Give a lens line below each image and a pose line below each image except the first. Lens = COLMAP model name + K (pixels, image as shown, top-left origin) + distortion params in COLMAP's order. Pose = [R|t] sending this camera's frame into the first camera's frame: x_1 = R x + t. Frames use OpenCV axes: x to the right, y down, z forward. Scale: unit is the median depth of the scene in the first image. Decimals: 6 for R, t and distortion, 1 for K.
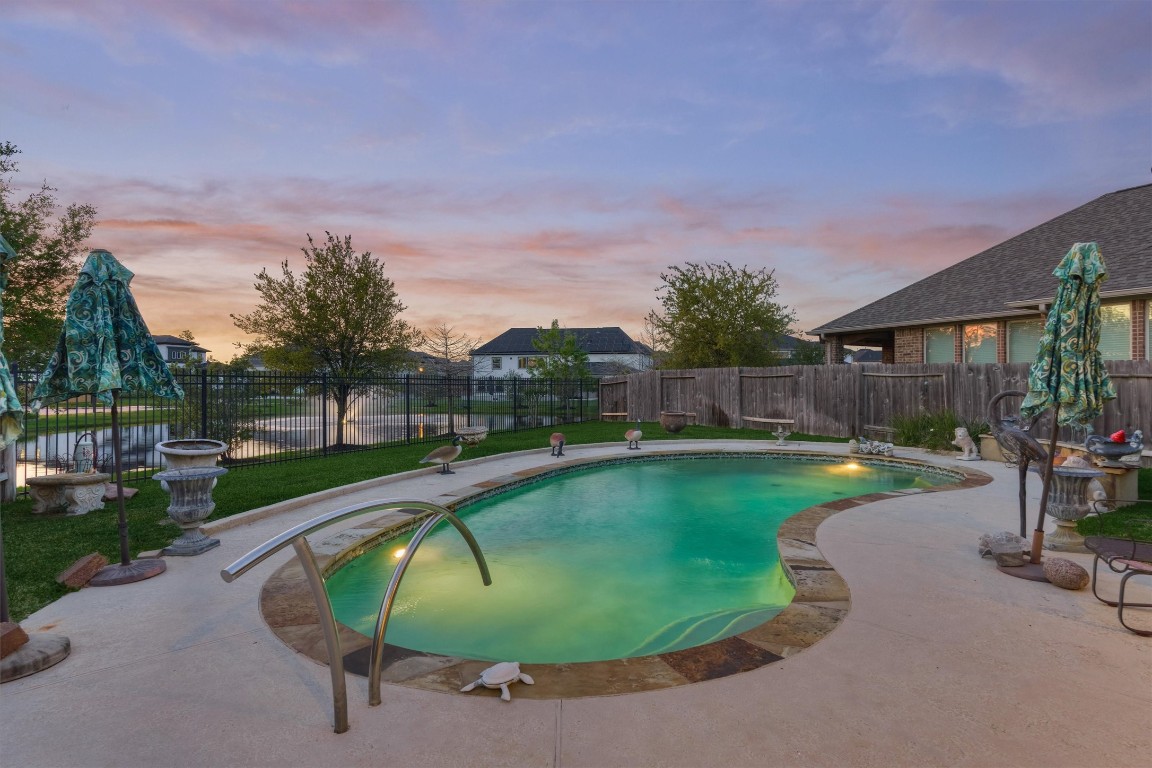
lens RADIAL K [[556.5, 0, 576.0], [0, 556.5, 384.0], [0, 0, 1]] dist [-0.002489, -0.000287]
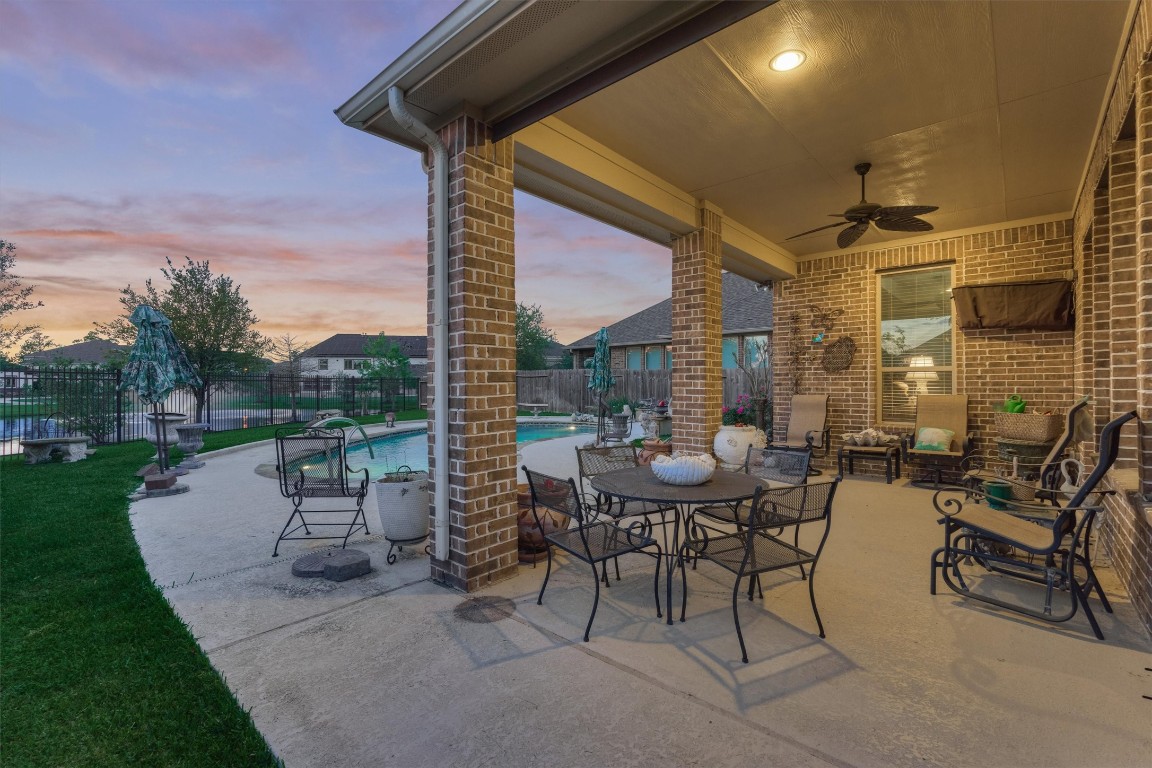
lens RADIAL K [[512.8, 0, 578.2], [0, 512.8, 384.6], [0, 0, 1]] dist [-0.000378, -0.000038]
pose [[0.941162, -0.000573, 0.337955, -0.016539], [0.000177, 0.999999, 0.001203, 0.006467], [-0.337955, -0.001072, 0.941162, -0.344927]]
